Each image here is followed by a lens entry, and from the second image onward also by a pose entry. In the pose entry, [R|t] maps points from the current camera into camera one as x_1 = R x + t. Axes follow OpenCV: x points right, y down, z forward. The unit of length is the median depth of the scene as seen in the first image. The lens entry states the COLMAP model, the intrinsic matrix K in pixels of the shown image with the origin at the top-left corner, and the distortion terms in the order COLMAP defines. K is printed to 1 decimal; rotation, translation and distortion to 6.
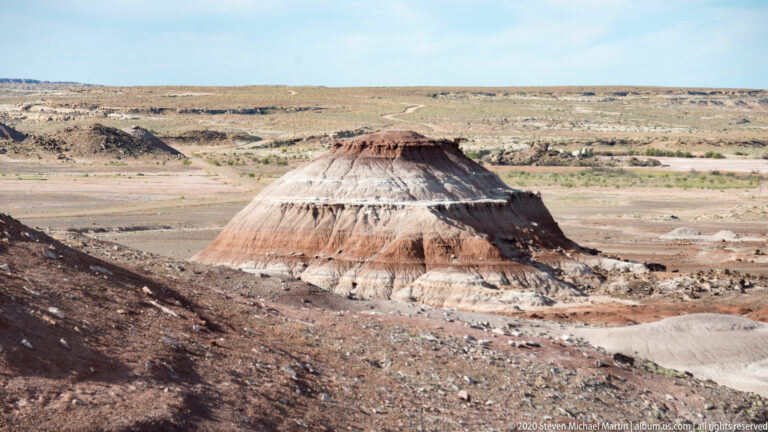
lens RADIAL K [[3150.6, 0, 384.2], [0, 3150.6, 216.2], [0, 0, 1]] dist [-0.266237, 0.000000]
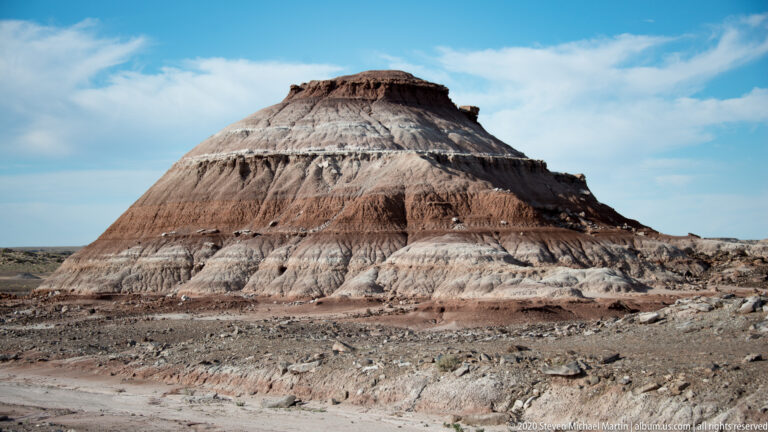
lens RADIAL K [[1582.5, 0, 384.1], [0, 1582.5, 214.6], [0, 0, 1]] dist [0.573831, 0.000000]
pose [[0.998358, -0.023214, -0.052372, 0.023477], [0.019908, 0.997829, -0.062783, 0.029092], [0.053715, 0.061637, 0.996652, 0.686828]]
